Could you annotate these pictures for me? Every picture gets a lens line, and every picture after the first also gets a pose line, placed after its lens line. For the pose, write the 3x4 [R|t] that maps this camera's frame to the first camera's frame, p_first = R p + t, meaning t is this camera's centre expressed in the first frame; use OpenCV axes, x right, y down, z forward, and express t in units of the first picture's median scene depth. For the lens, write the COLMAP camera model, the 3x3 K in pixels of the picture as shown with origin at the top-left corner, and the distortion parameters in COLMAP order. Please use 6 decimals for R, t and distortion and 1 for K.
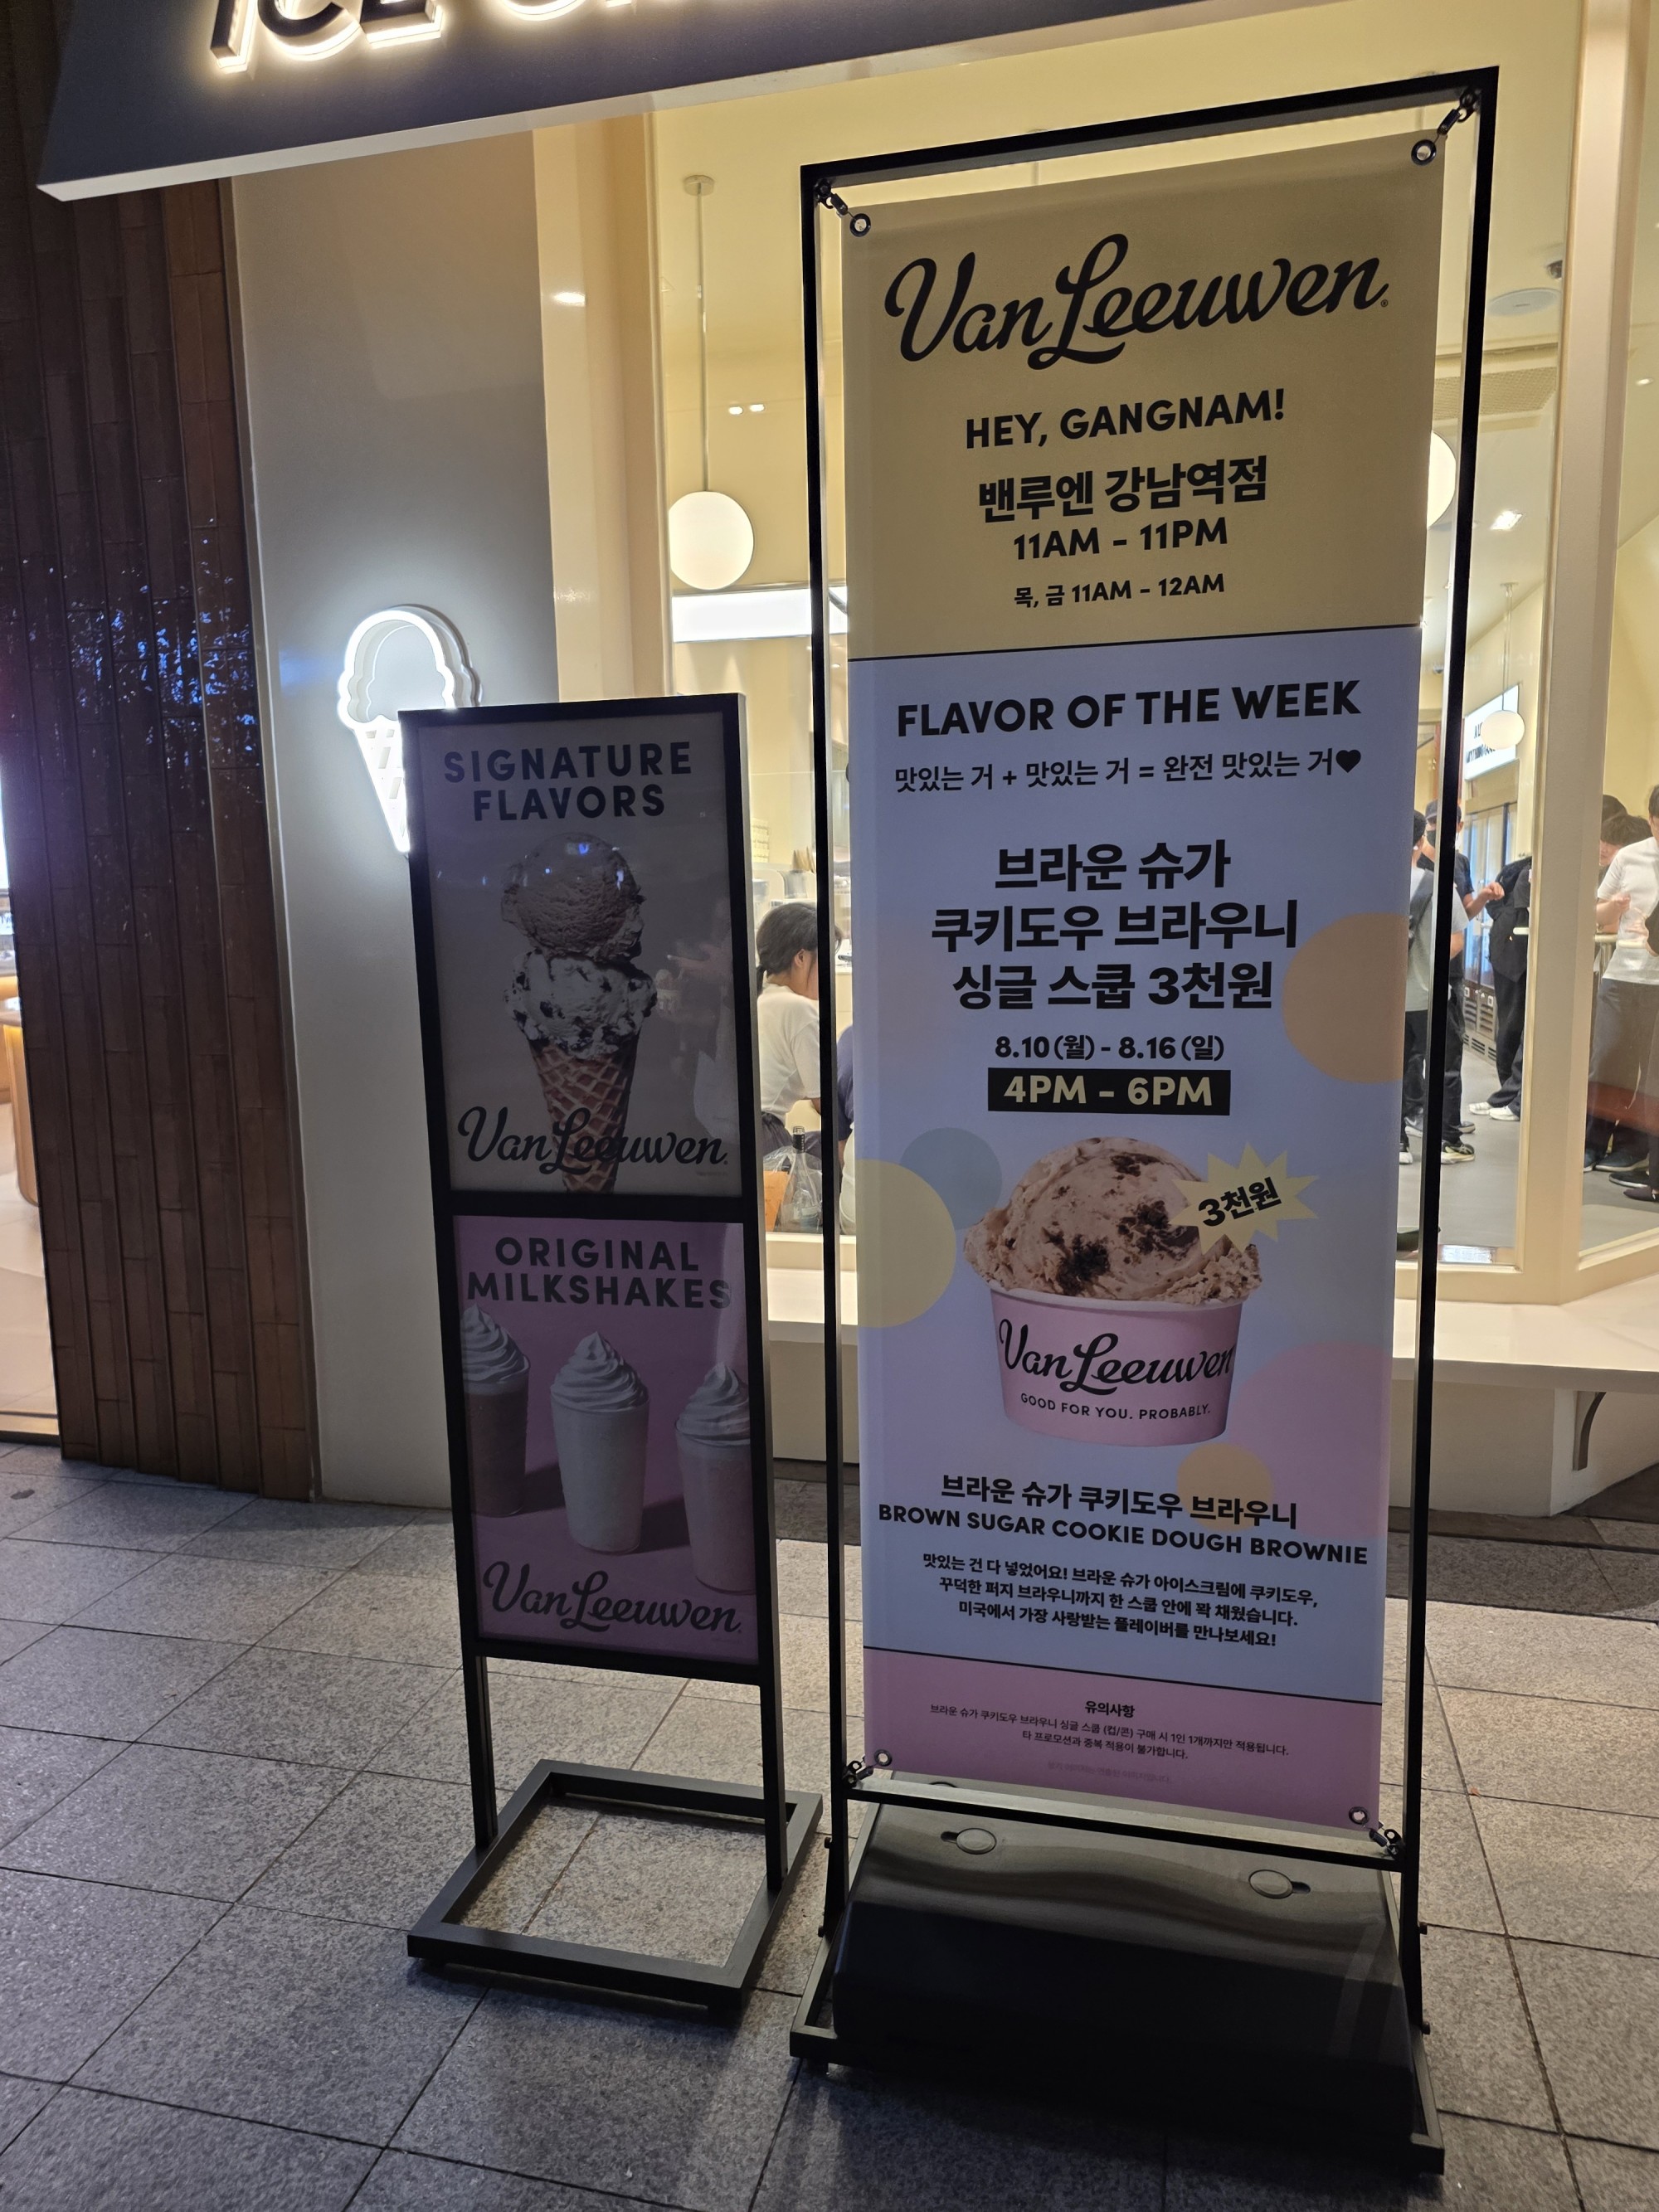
lens RADIAL K [[1478.3, 0, 807.6], [0, 1478.3, 1082.6], [0, 0, 1]] dist [0.059340, -0.034899]
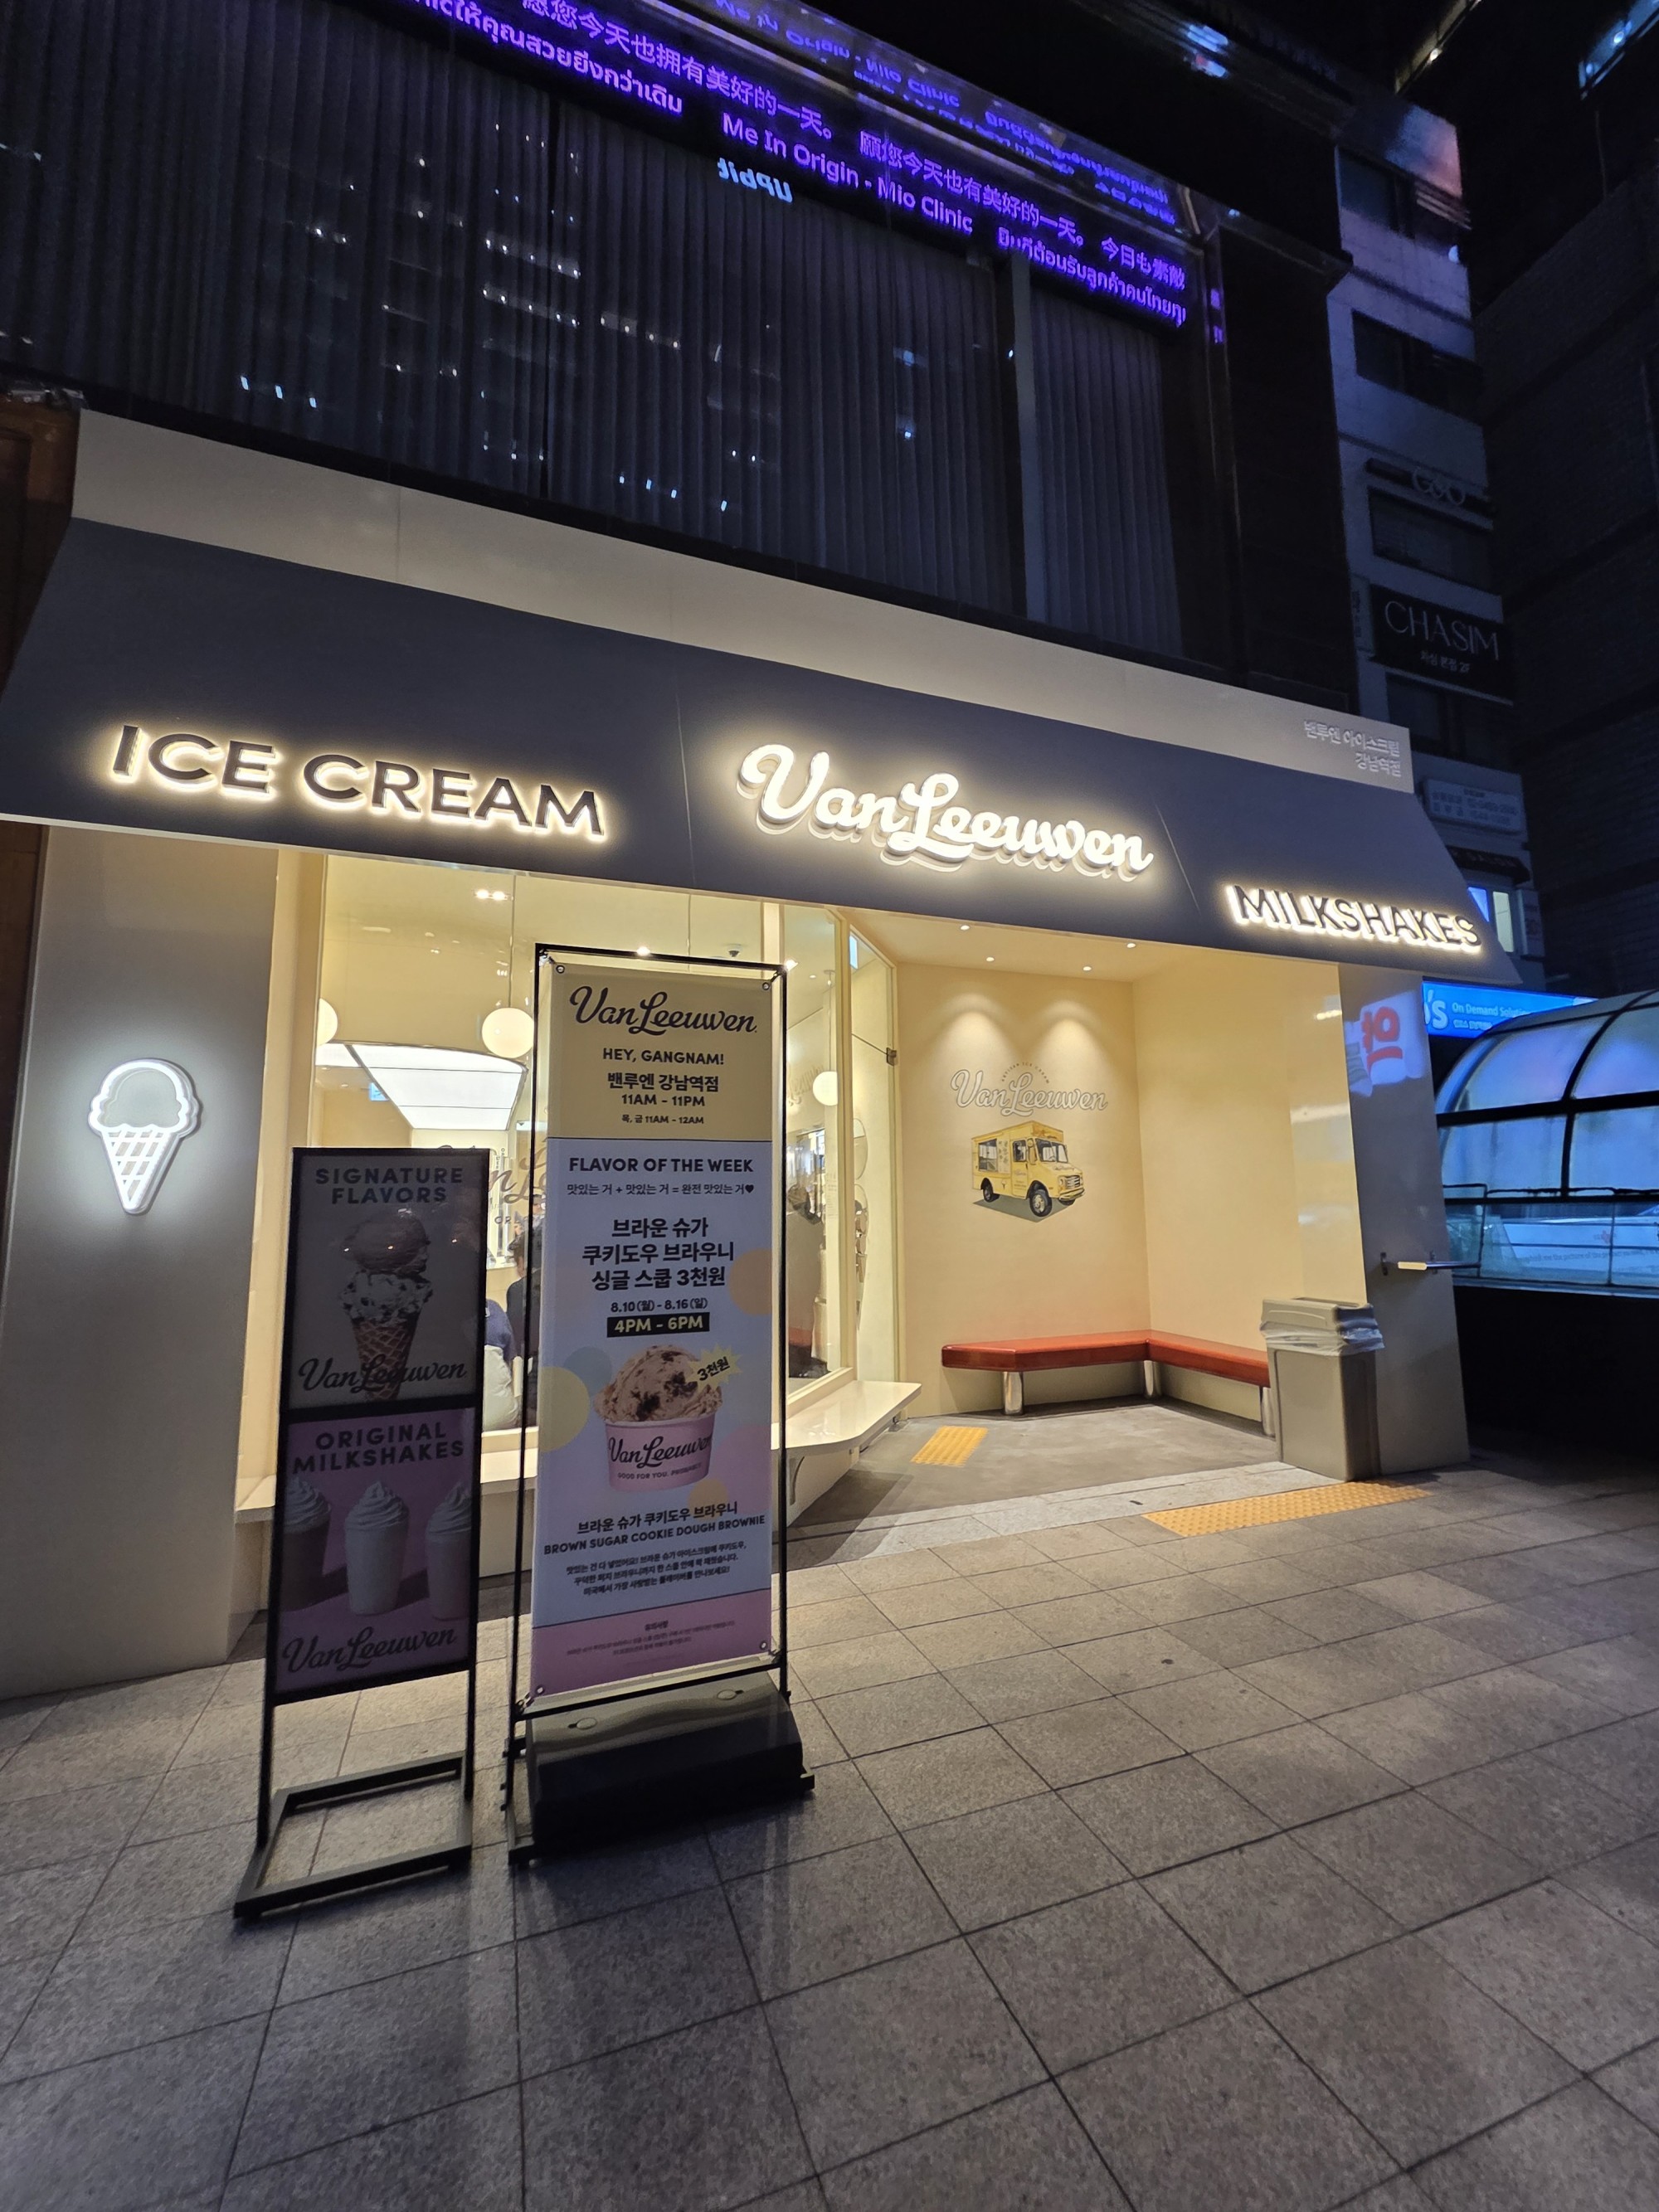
lens RADIAL K [[888.4, 0, 823.5], [0, 888.4, 1093.3], [0, 0, 1]] dist [0.000128, 0.000145]
pose [[0.832369, 0.078812, 0.548589, -0.354320], [0.070447, 0.966763, -0.245777, 0.014773], [-0.549726, 0.243224, 0.799152, -0.324005]]
